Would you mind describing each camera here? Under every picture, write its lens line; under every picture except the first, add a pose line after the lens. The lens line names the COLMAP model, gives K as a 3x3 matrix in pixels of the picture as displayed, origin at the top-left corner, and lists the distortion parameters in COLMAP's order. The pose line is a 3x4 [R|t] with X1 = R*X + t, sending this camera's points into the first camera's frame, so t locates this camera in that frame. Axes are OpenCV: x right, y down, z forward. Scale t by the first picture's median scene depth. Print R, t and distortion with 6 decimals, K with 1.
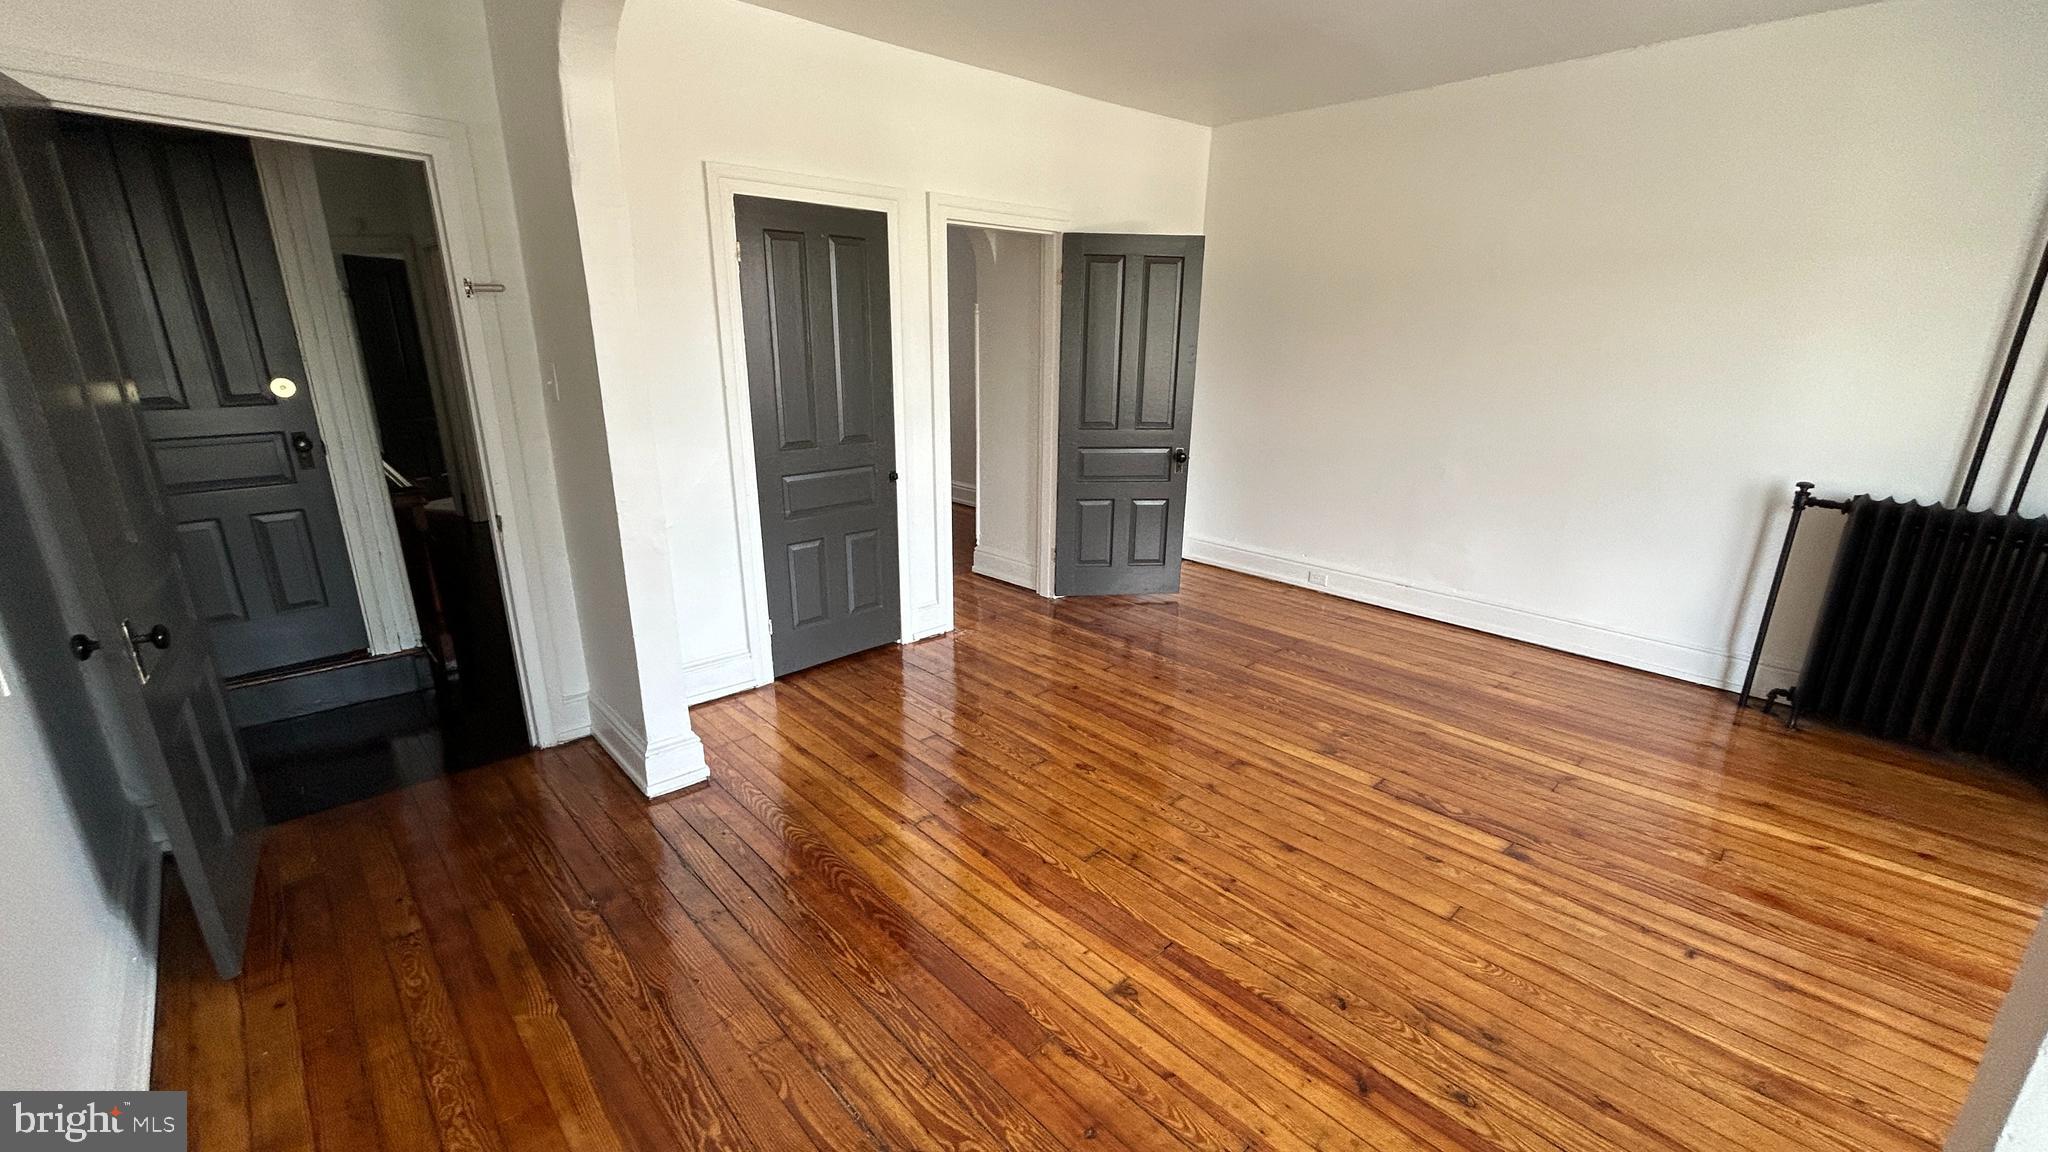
lens RADIAL K [[828.1, 0, 1019.5], [0, 828.1, 575.8], [0, 0, 1]] dist [-0.001281, 0.002635]
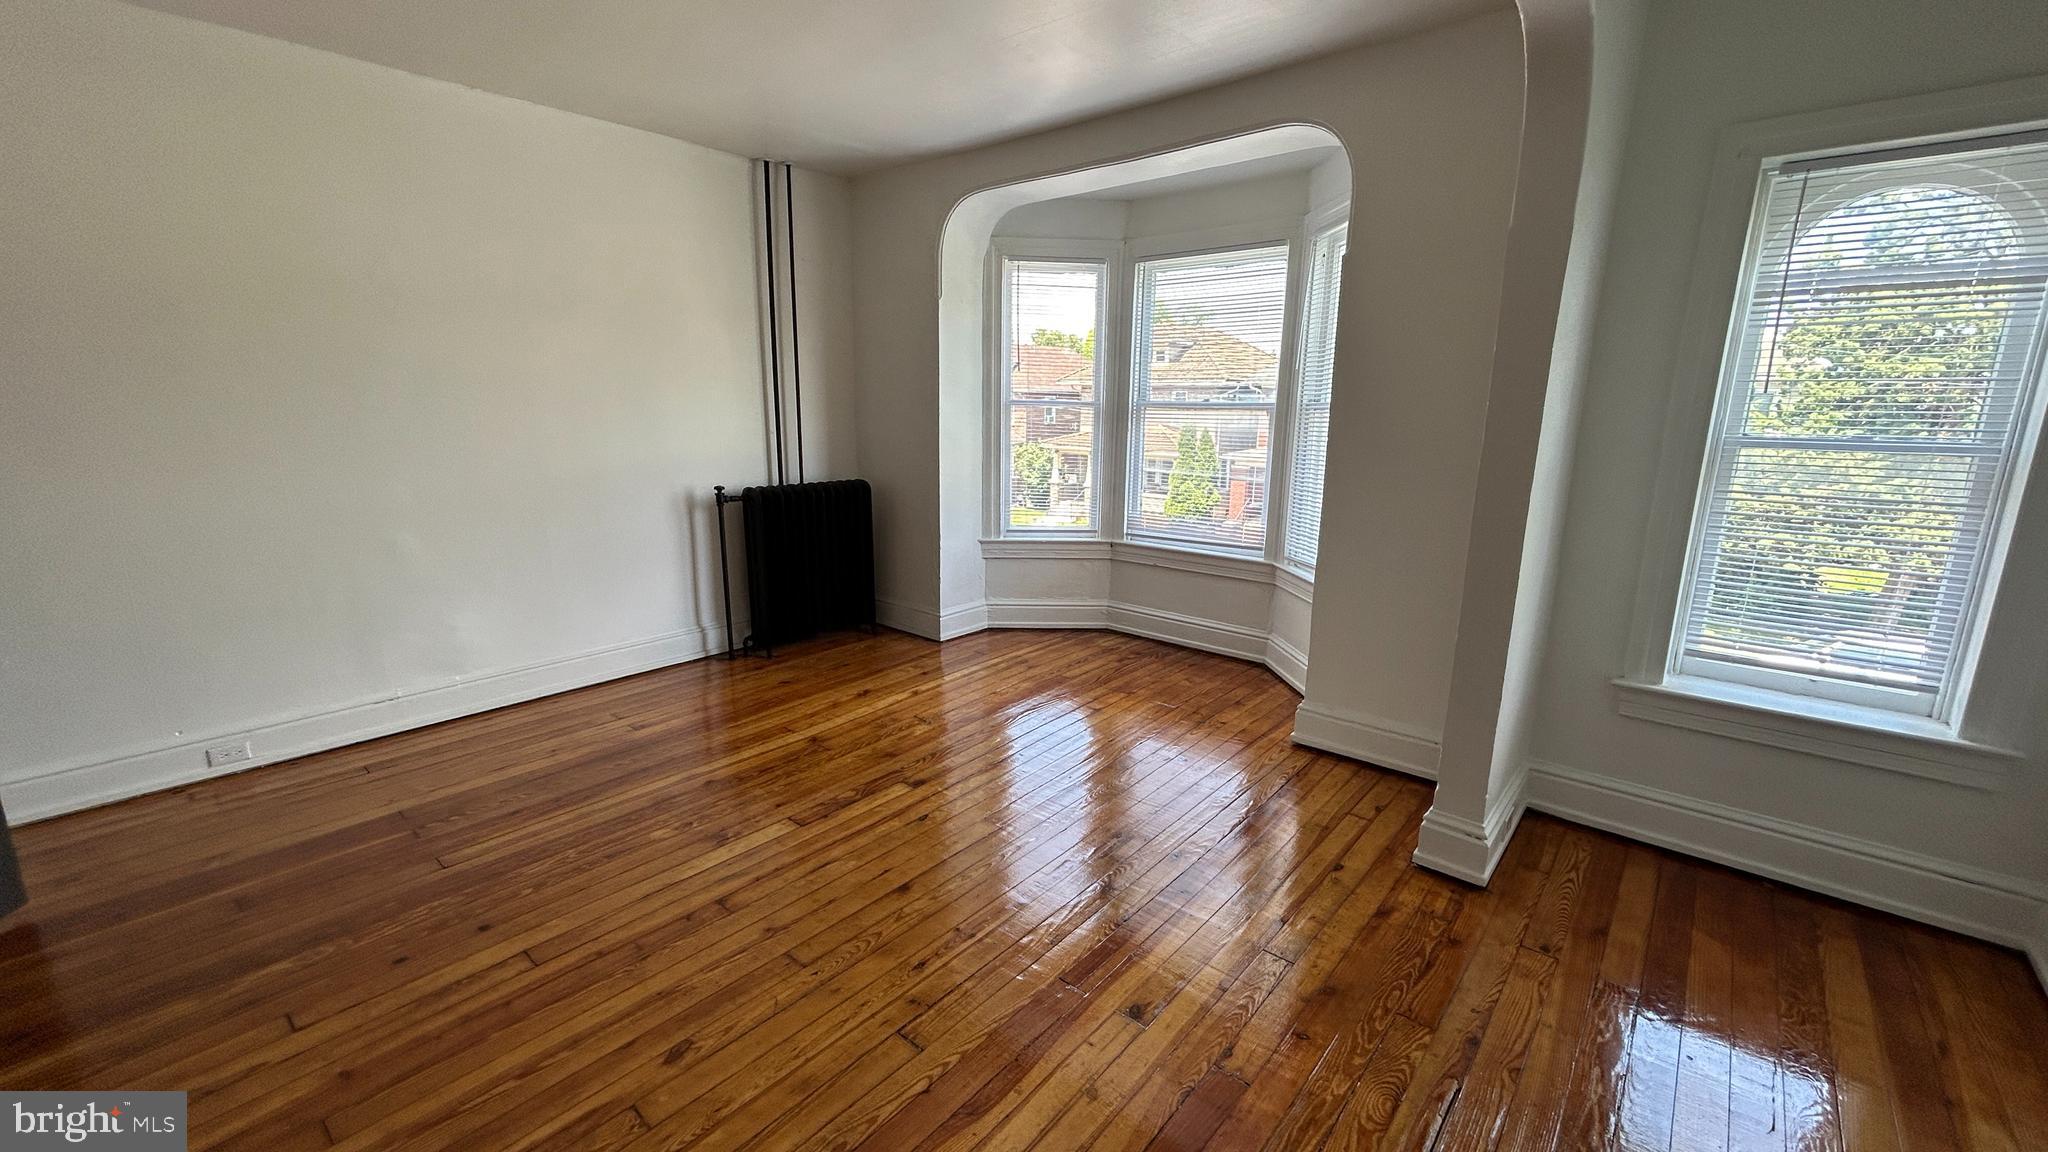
lens RADIAL K [[828.1, 0, 1029.8], [0, 828.1, 572.6], [0, 0, 1]] dist [-0.001281, 0.002635]
pose [[-0.105533, -0.222192, 0.969275, -0.470320], [0.275518, 0.930025, 0.243193, -0.182735], [-0.955485, 0.292718, -0.036931, 0.658134]]
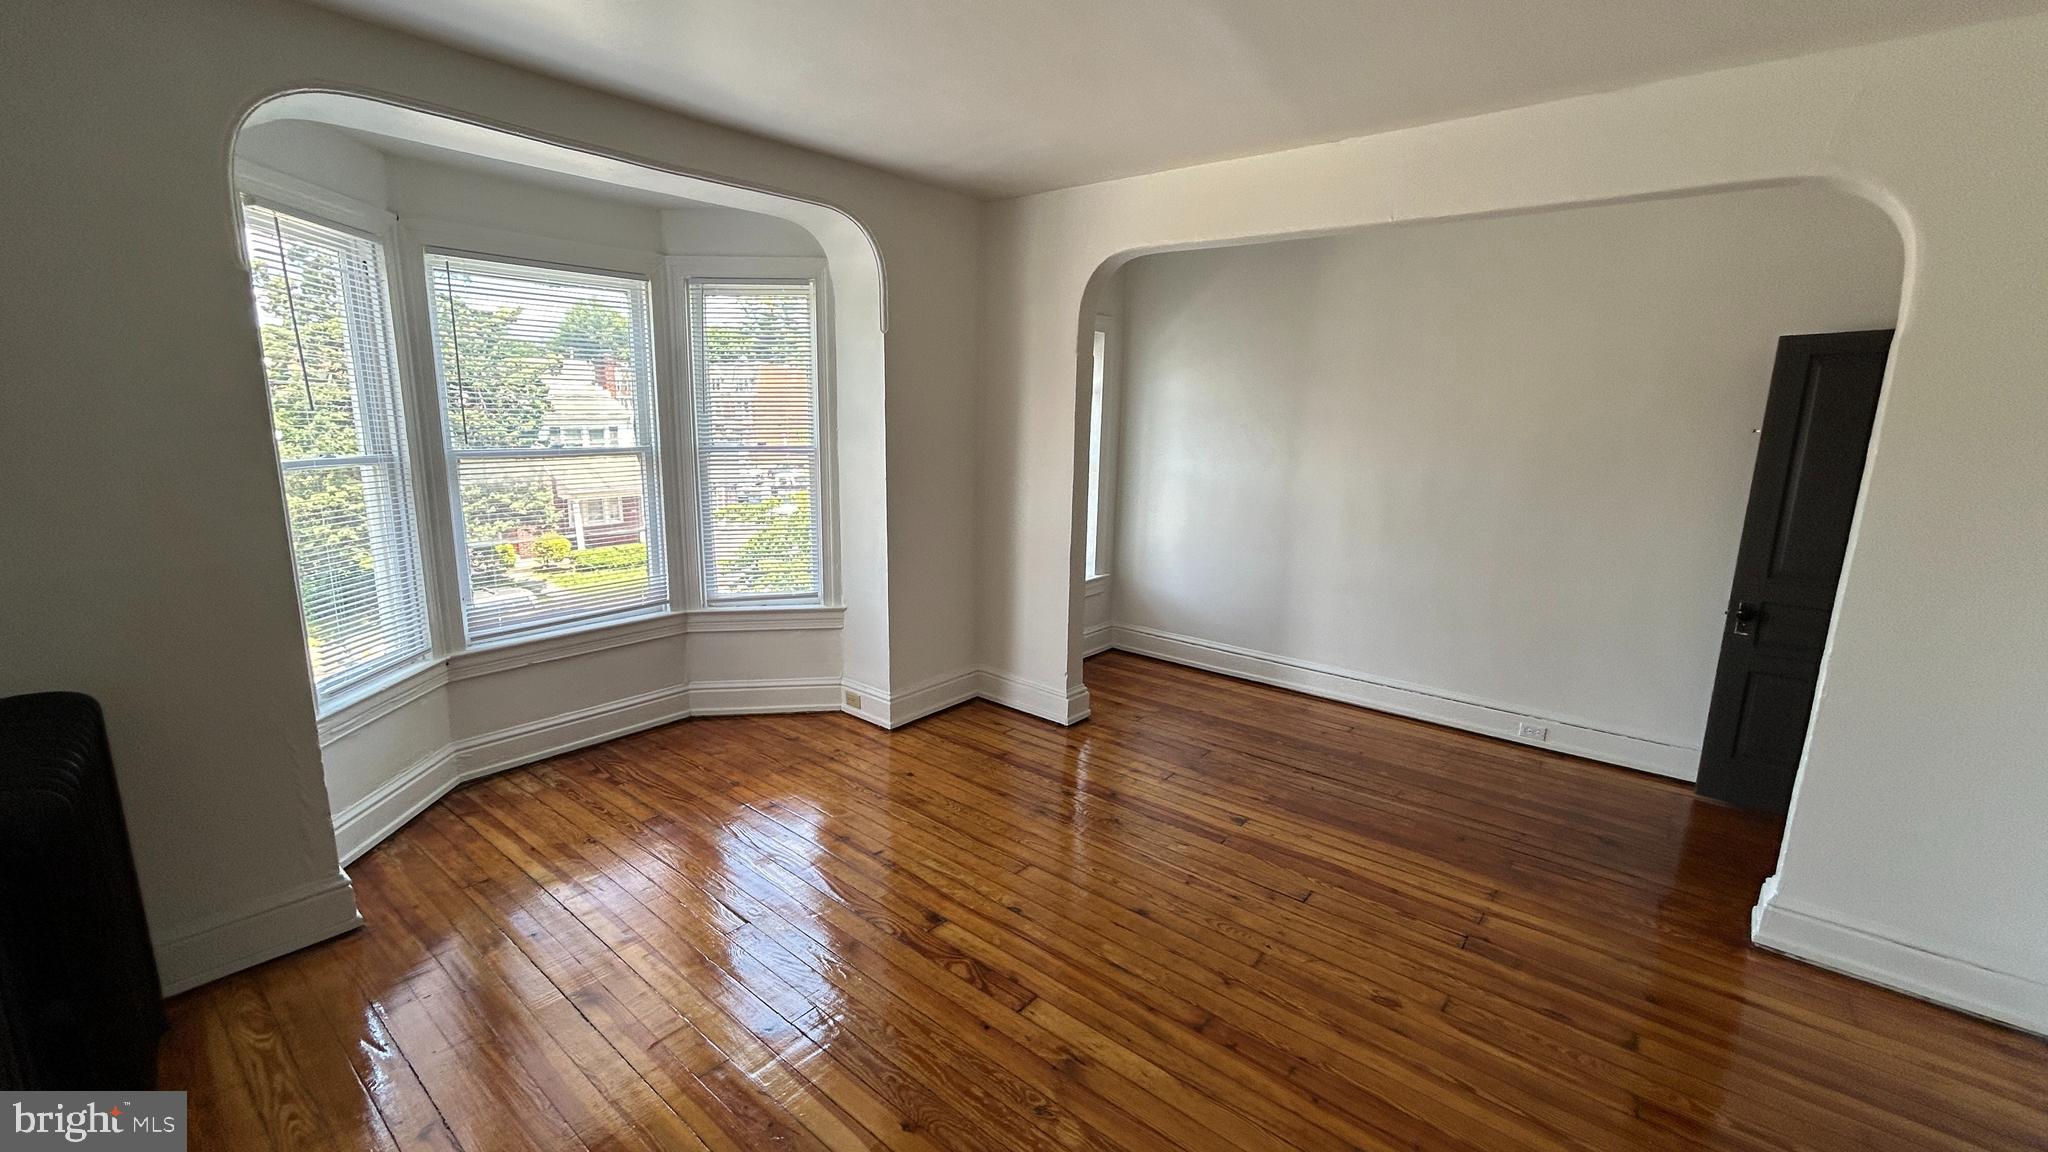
lens RADIAL K [[828.1, 0, 1022.2], [0, 828.1, 581.5], [0, 0, 1]] dist [-0.001281, 0.002635]
pose [[-0.991086, -0.006165, -0.133078, 0.527541], [-0.068566, 0.880068, 0.469872, -0.464147], [0.114221, 0.474808, -0.872646, 1.448746]]
